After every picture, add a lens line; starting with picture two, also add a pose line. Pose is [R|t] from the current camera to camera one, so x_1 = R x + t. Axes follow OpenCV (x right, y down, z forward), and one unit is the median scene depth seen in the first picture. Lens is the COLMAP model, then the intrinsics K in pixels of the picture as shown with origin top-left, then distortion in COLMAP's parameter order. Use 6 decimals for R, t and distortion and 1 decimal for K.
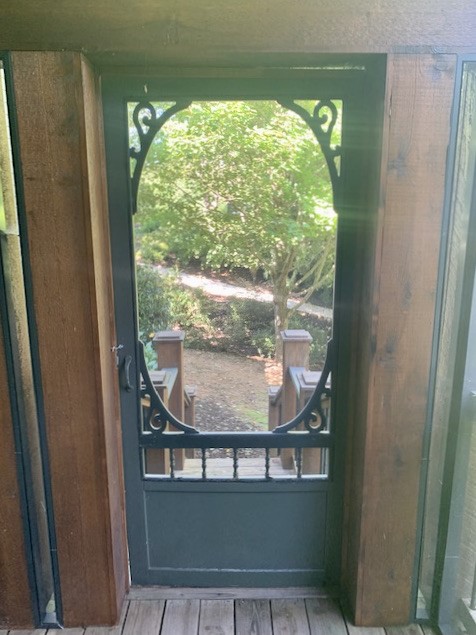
lens RADIAL K [[477.9, 0, 234.7], [0, 477.9, 314.3], [0, 0, 1]] dist [0.054273, -0.109097]
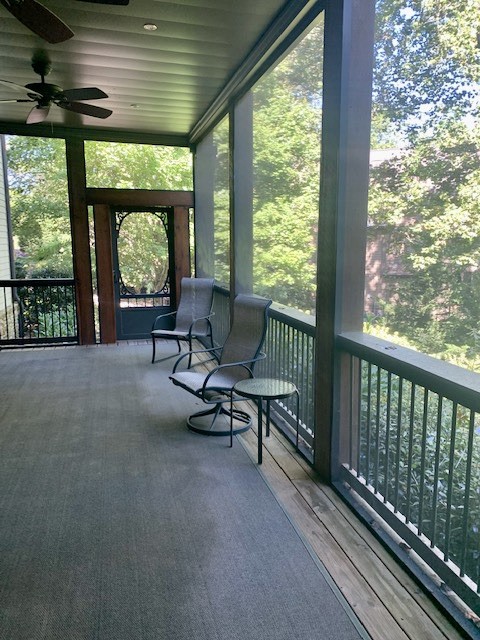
lens RADIAL K [[481.7, 0, 236.7], [0, 481.7, 316.8], [0, 0, 1]] dist [0.054273, -0.109097]
pose [[0.968429, -0.038330, 0.246323, -0.273720], [0.053526, 0.997034, -0.055293, 0.753638], [-0.243473, 0.066732, 0.967609, -3.248393]]
